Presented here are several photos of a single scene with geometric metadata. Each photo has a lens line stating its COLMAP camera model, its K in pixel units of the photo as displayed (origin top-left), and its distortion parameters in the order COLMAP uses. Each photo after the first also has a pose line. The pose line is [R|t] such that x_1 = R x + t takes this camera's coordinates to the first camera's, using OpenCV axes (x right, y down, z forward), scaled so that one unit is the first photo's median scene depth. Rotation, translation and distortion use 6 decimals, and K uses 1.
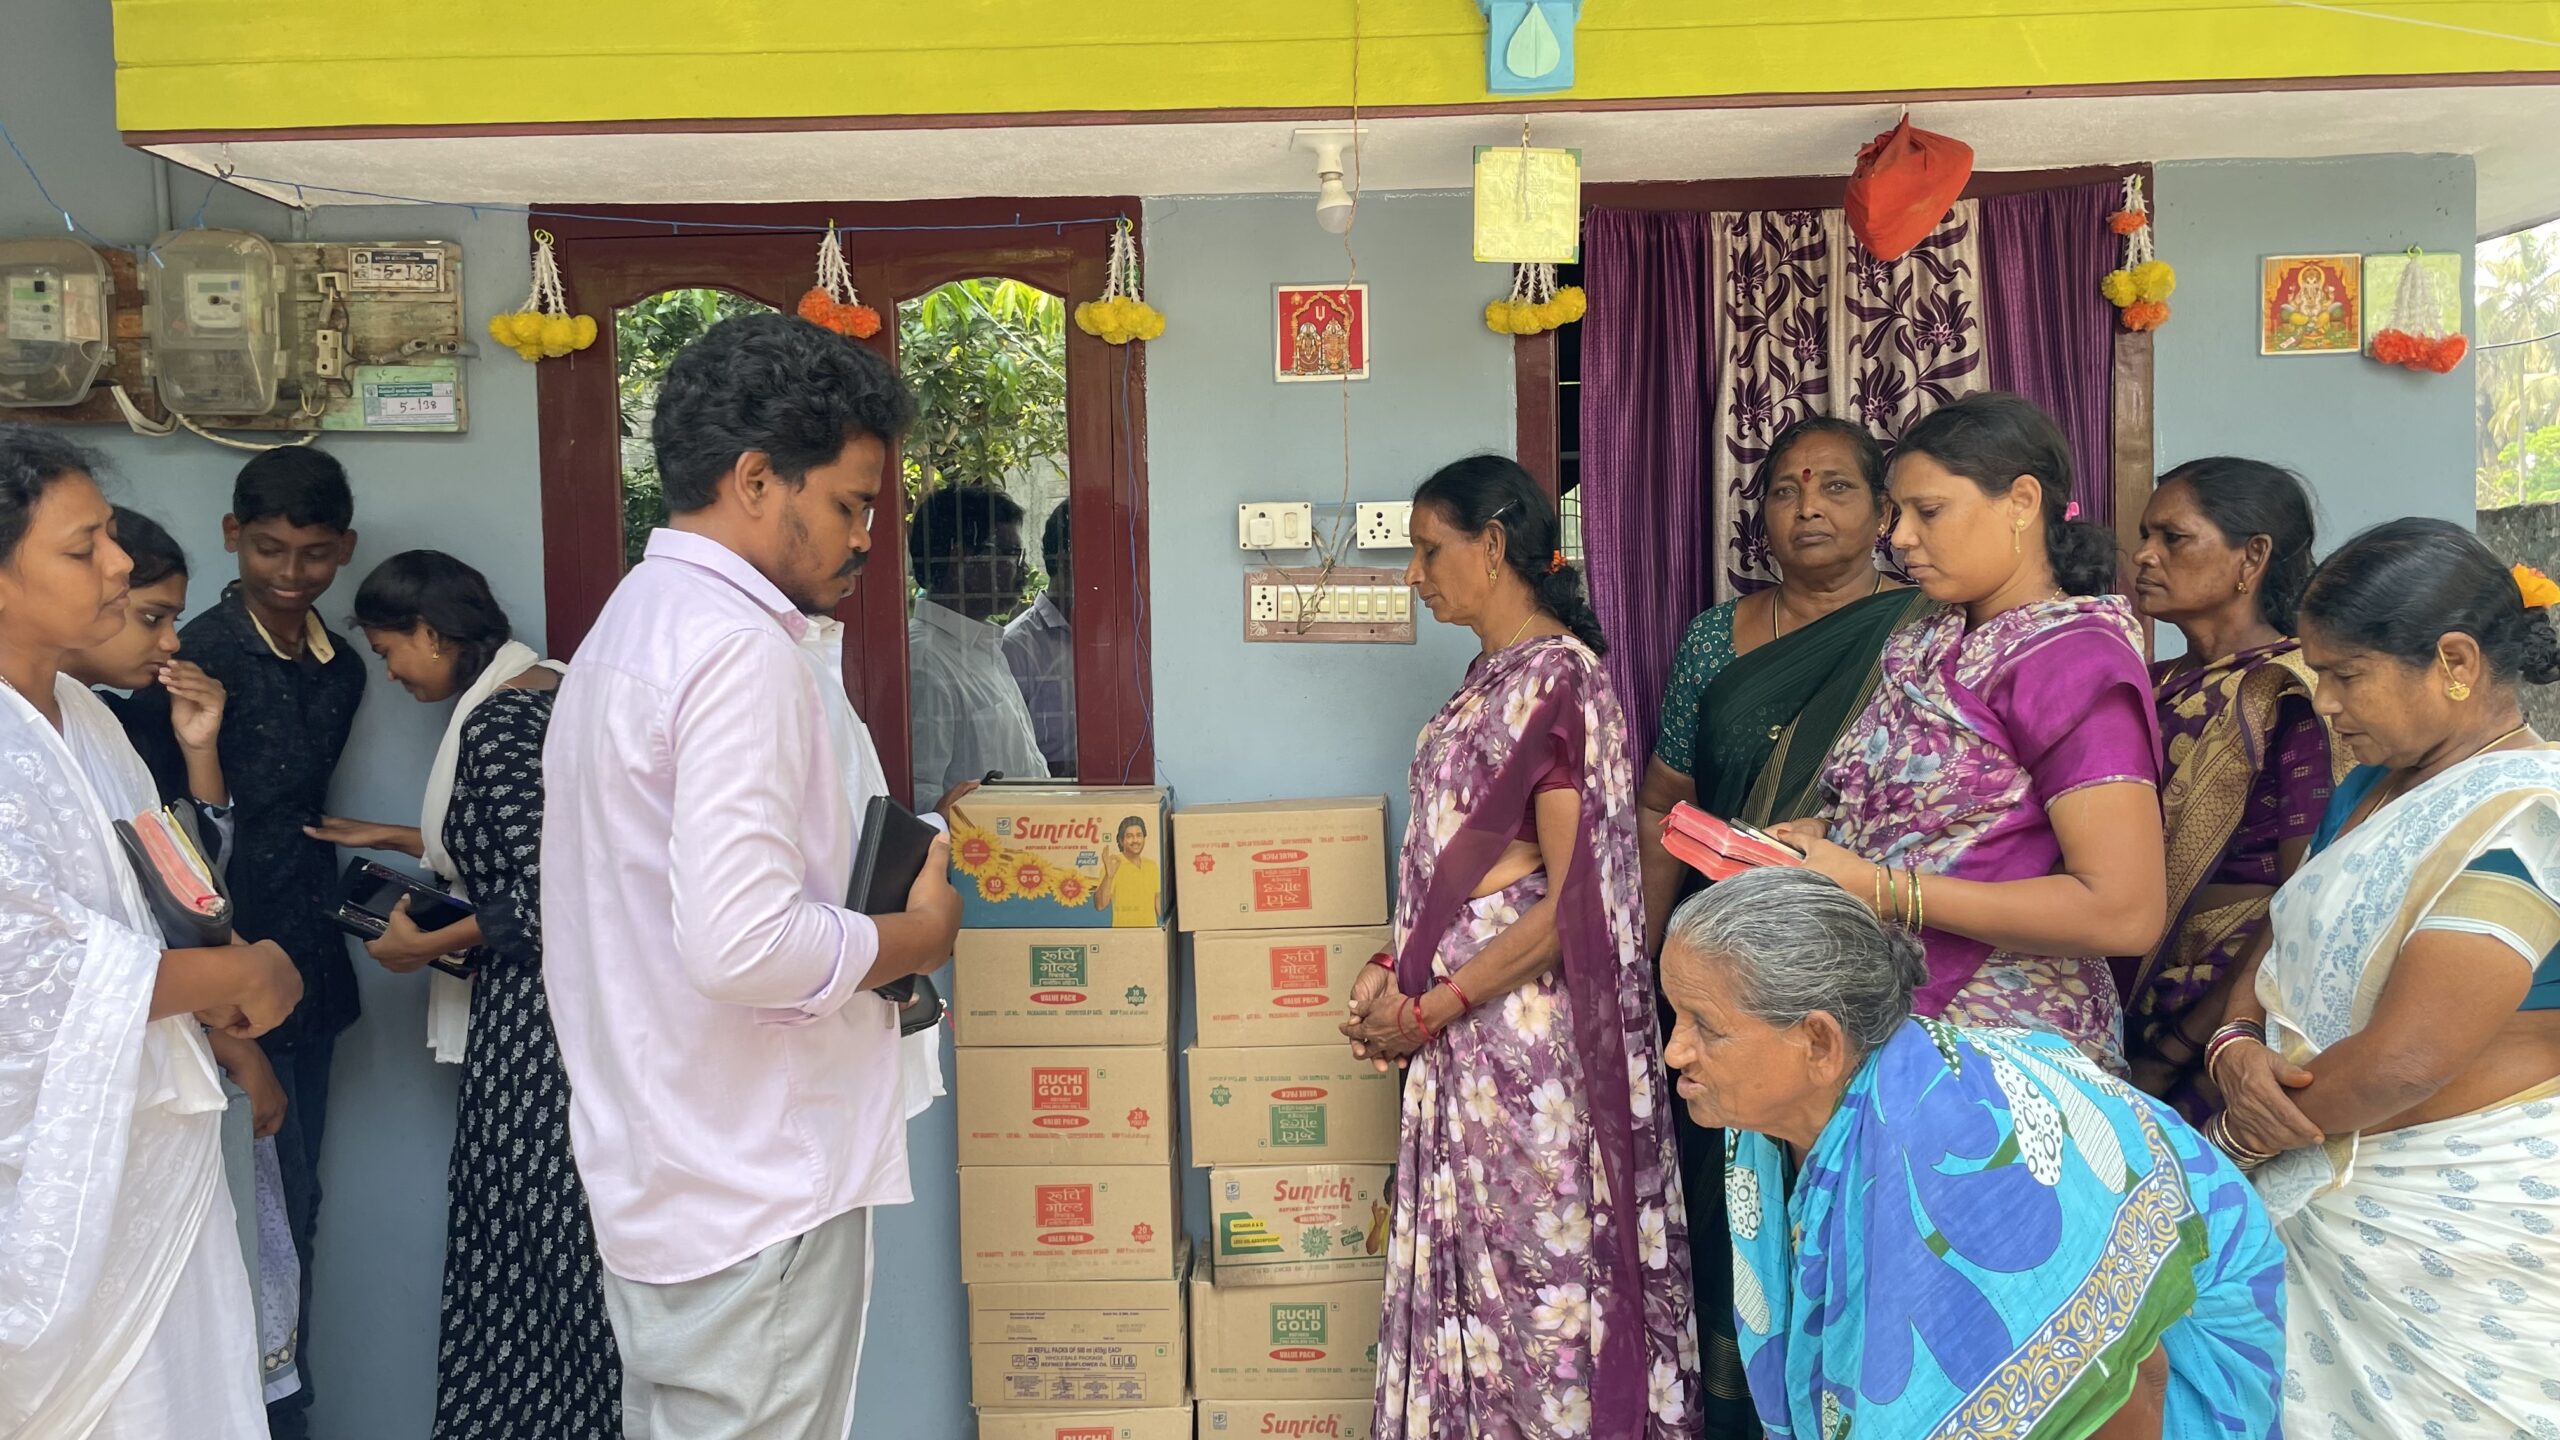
lens RADIAL K [[1901.3, 0, 1286.3], [0, 1901.3, 715.3], [0, 0, 1]] dist [0.092742, -0.123341]
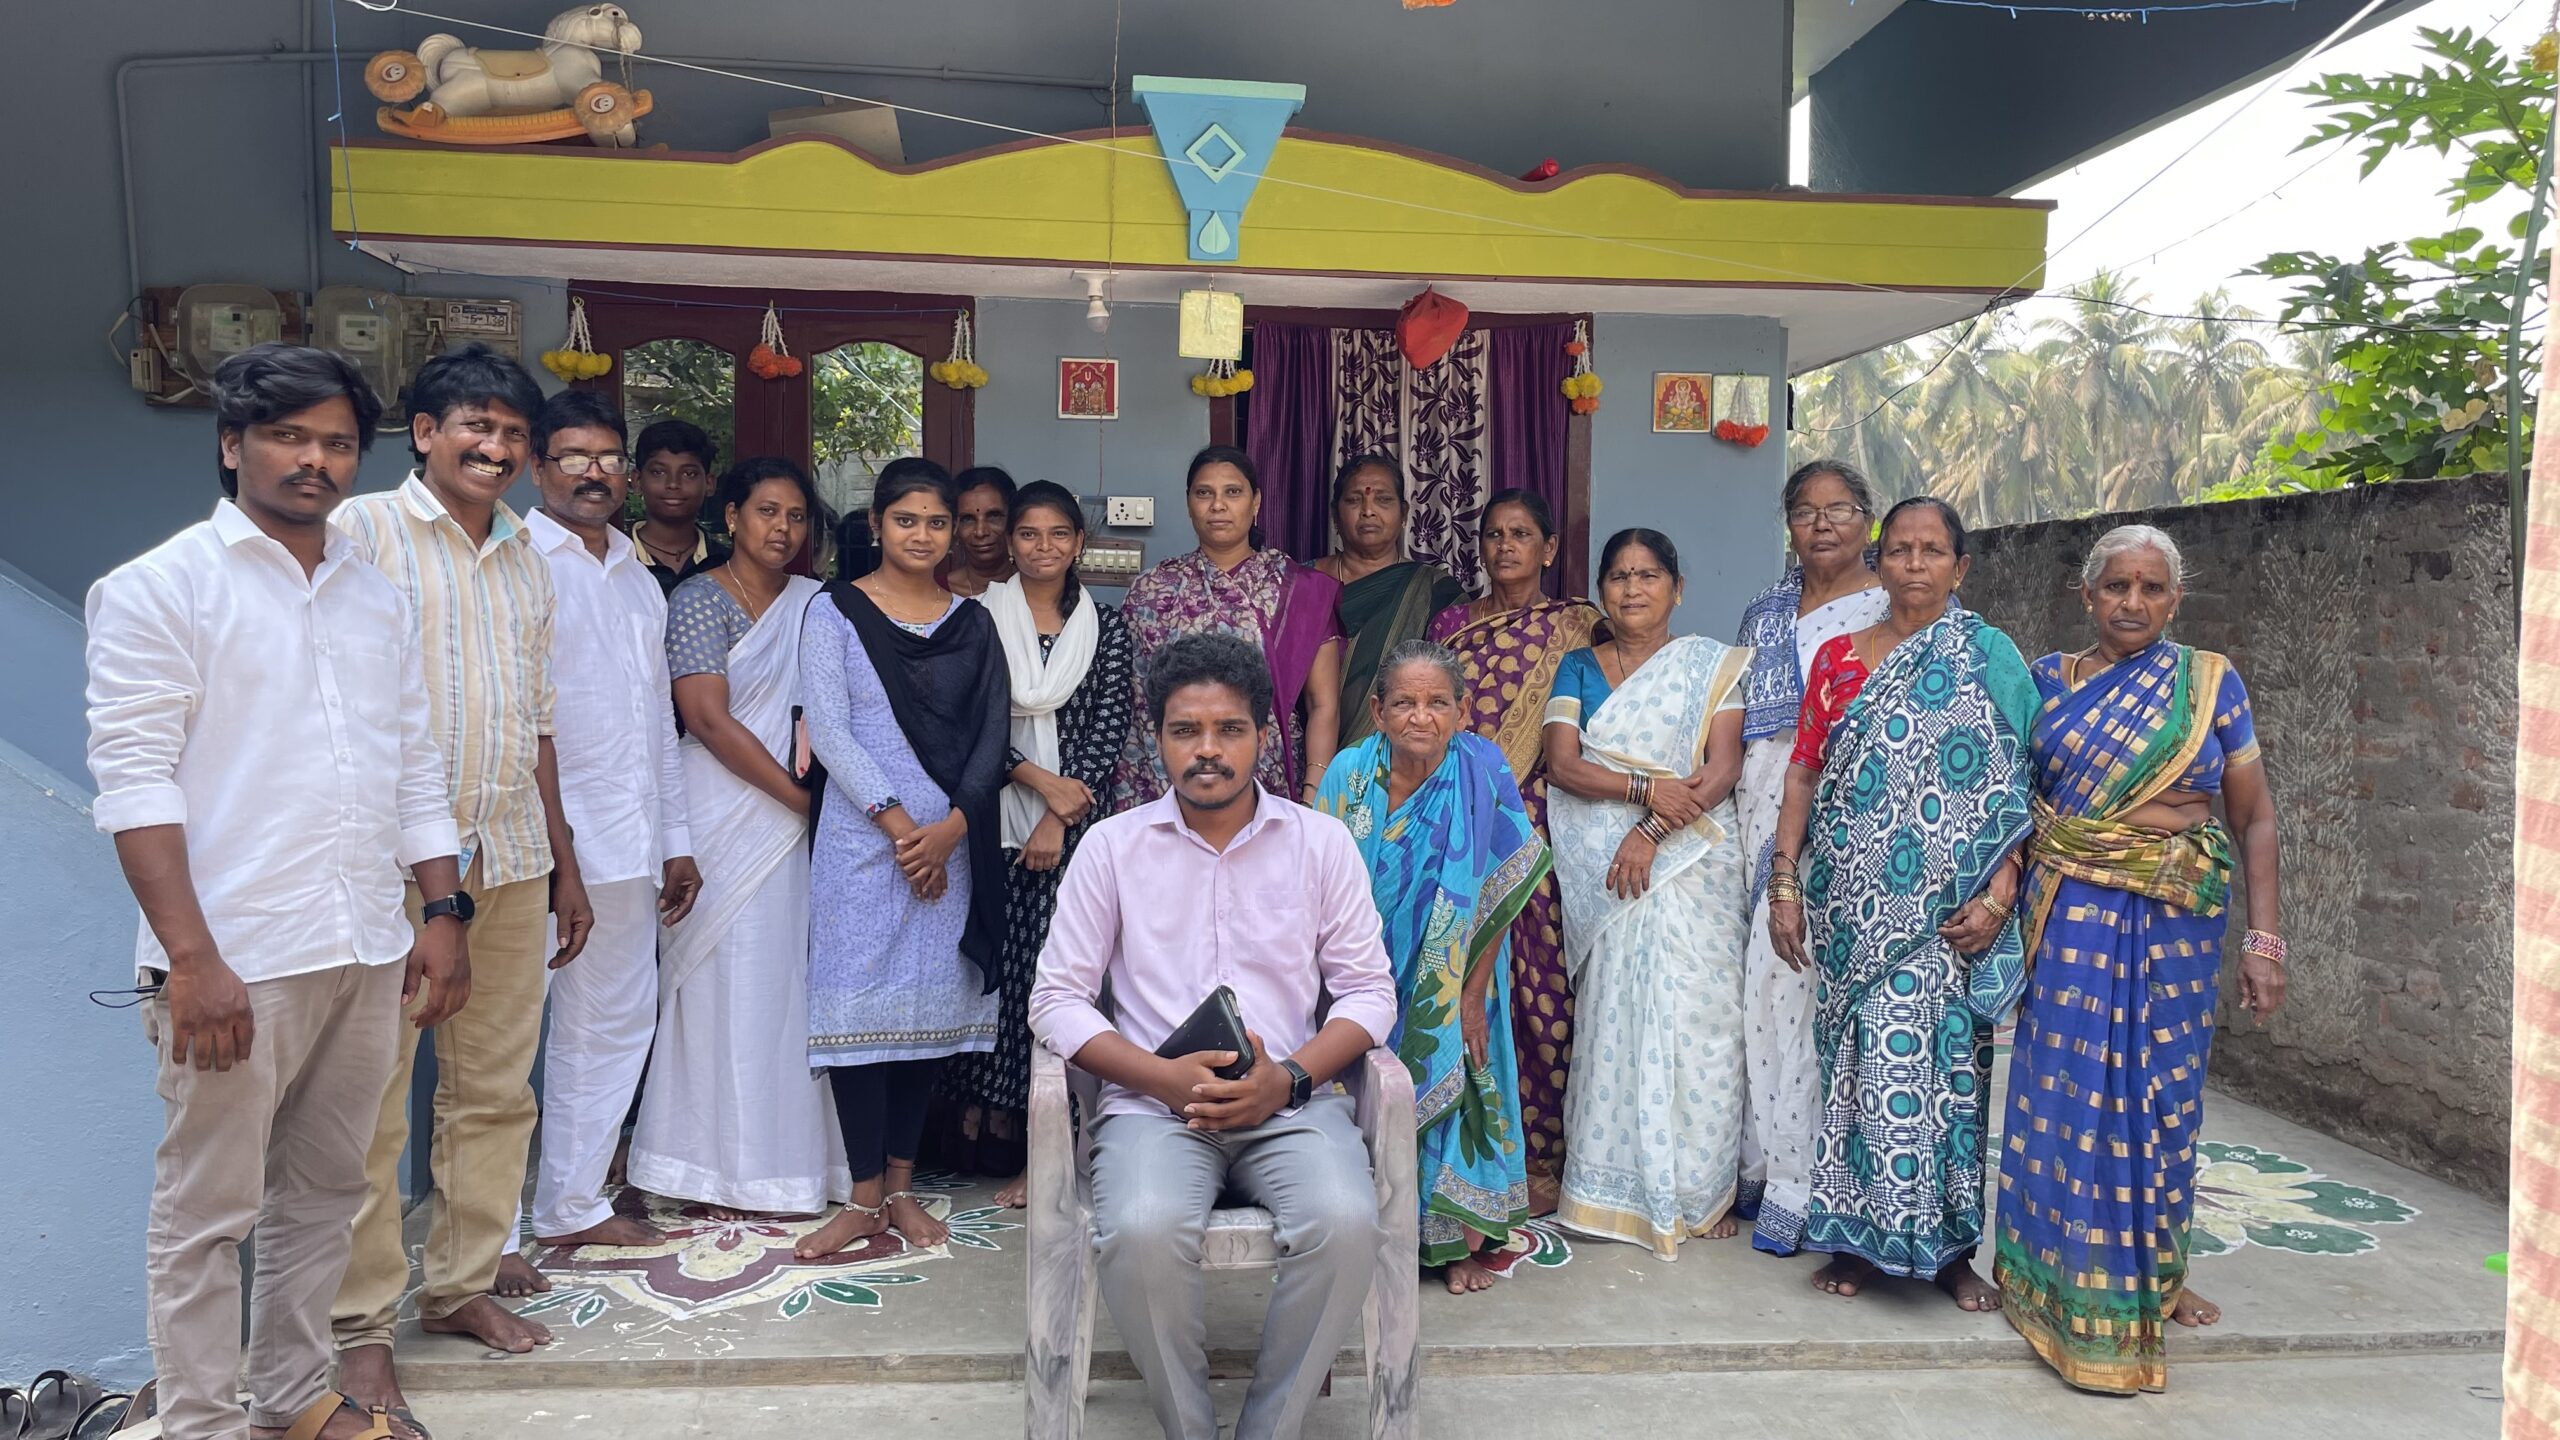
lens RADIAL K [[1895.5, 0, 1284.0], [0, 1895.5, 711.1], [0, 0, 1]] dist [0.096941, -0.122932]
pose [[0.992567, 0.027593, 0.118534, -0.000469], [-0.026853, 0.999609, -0.007840, 0.076384], [-0.118704, 0.004598, 0.992919, -0.597196]]
